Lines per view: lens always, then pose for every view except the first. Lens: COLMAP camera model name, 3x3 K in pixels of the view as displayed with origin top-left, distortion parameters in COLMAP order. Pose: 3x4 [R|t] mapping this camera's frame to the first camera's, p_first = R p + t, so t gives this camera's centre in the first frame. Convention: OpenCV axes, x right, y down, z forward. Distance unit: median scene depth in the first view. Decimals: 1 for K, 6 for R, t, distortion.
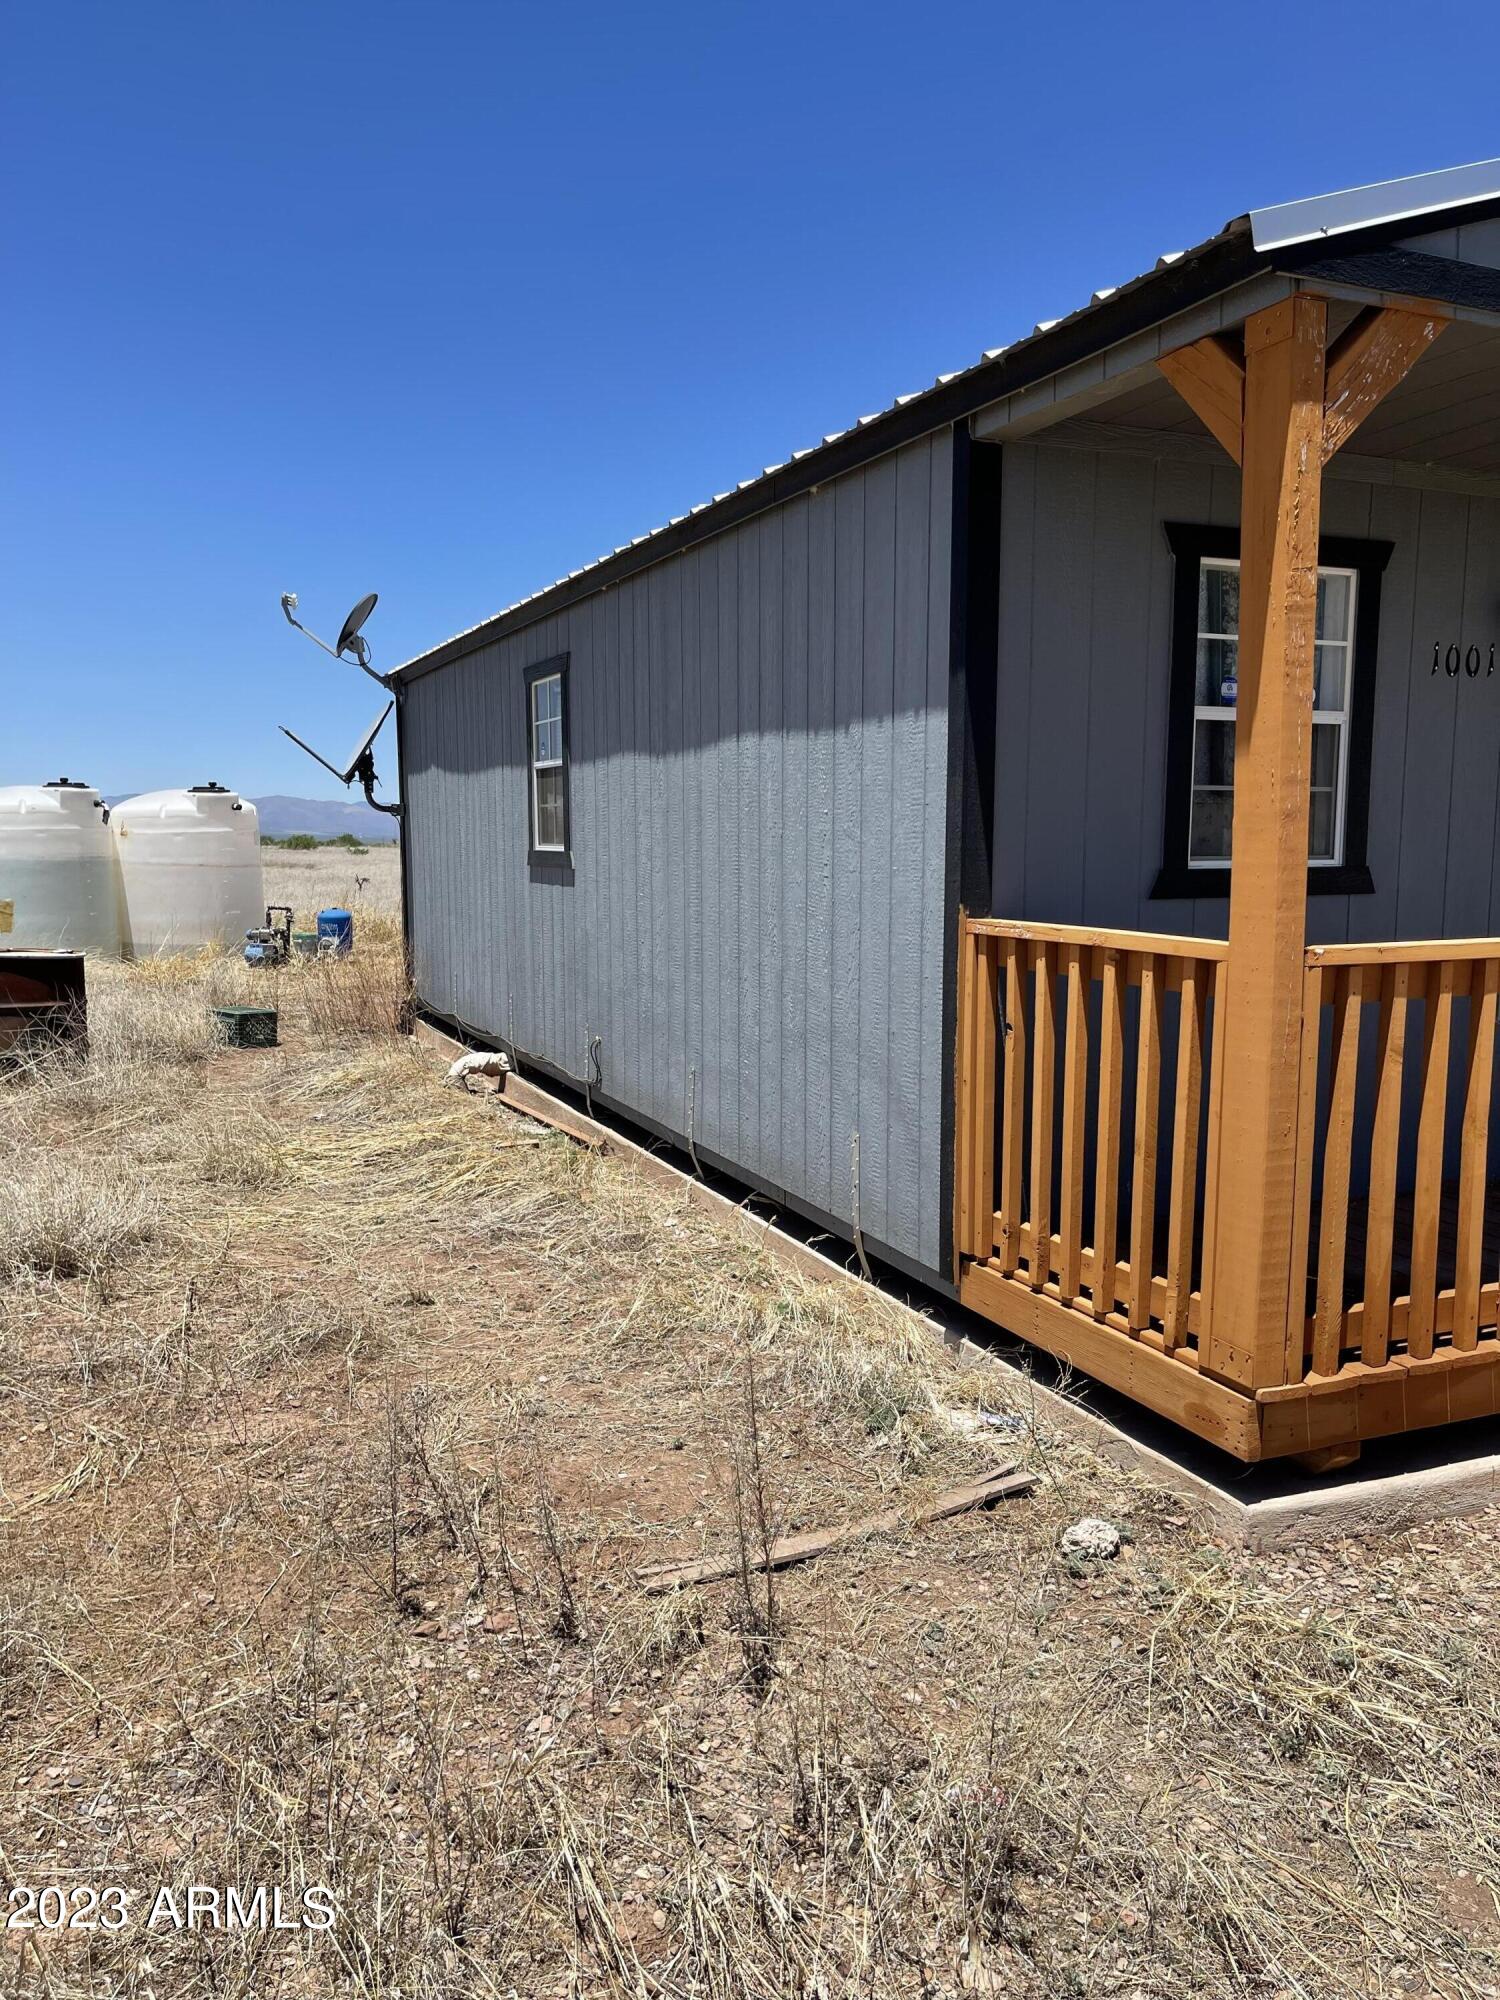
lens RADIAL K [[1513.7, 0, 773.9], [0, 1513.7, 1007.1], [0, 0, 1]] dist [0.033164, -0.008160]
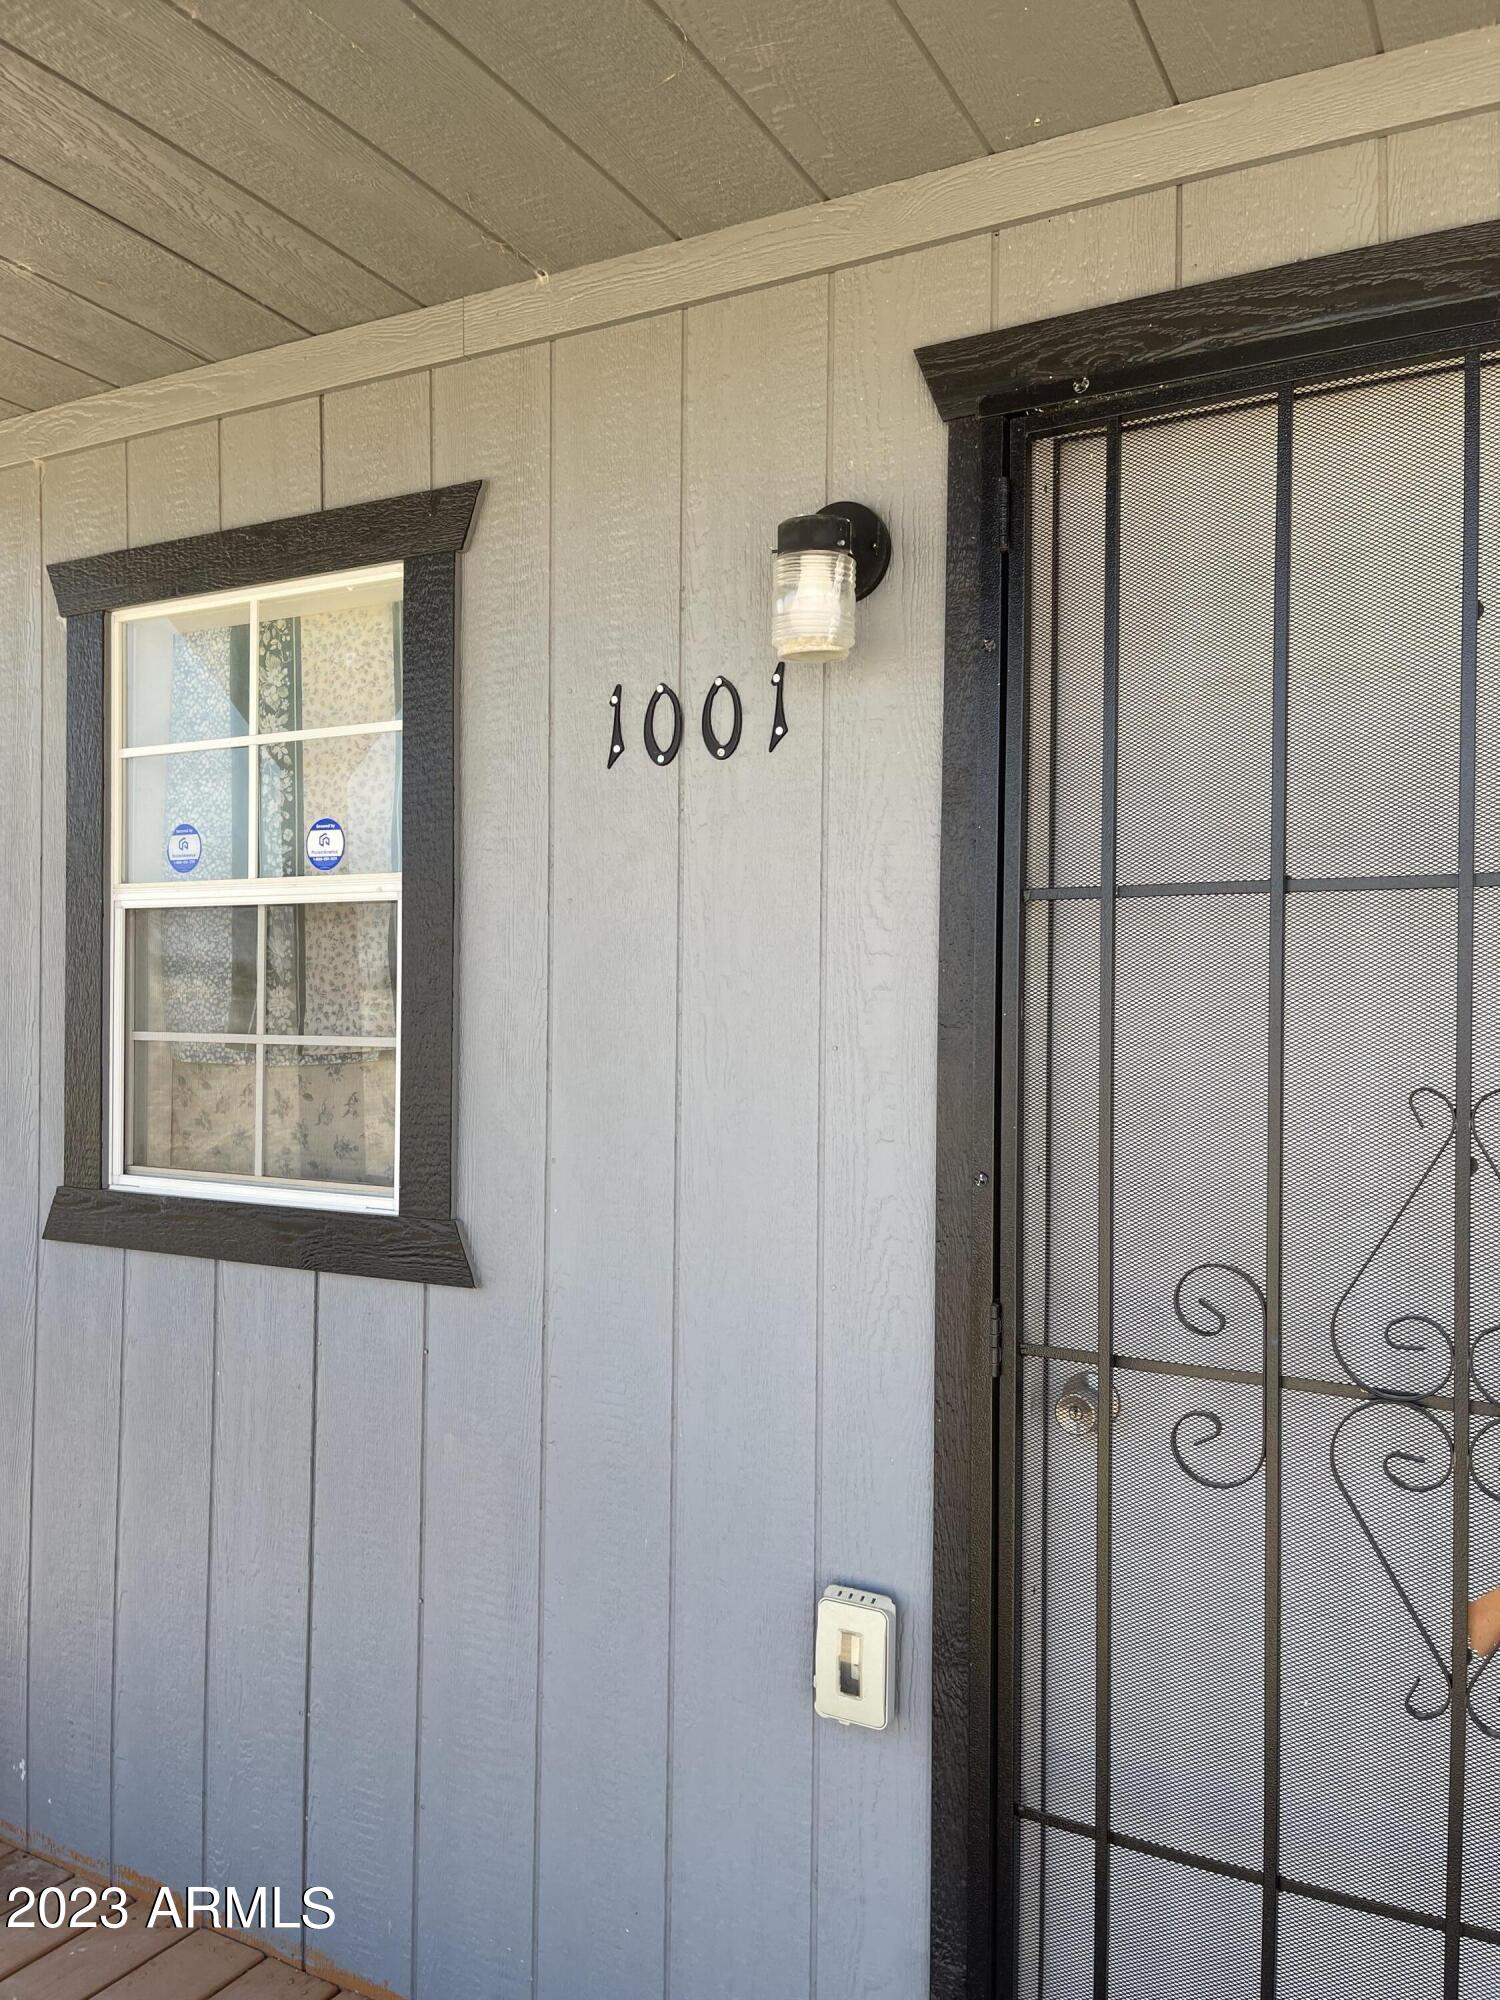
lens RADIAL K [[1513.7, 0, 773.9], [0, 1513.7, 1007.1], [0, 0, 1]] dist [0.033164, -0.008160]
pose [[0.614354, 0.002652, -0.789026, 0.792731], [-0.101914, 0.991884, -0.076019, -0.131320], [0.782421, 0.127115, 0.609639, 0.814375]]
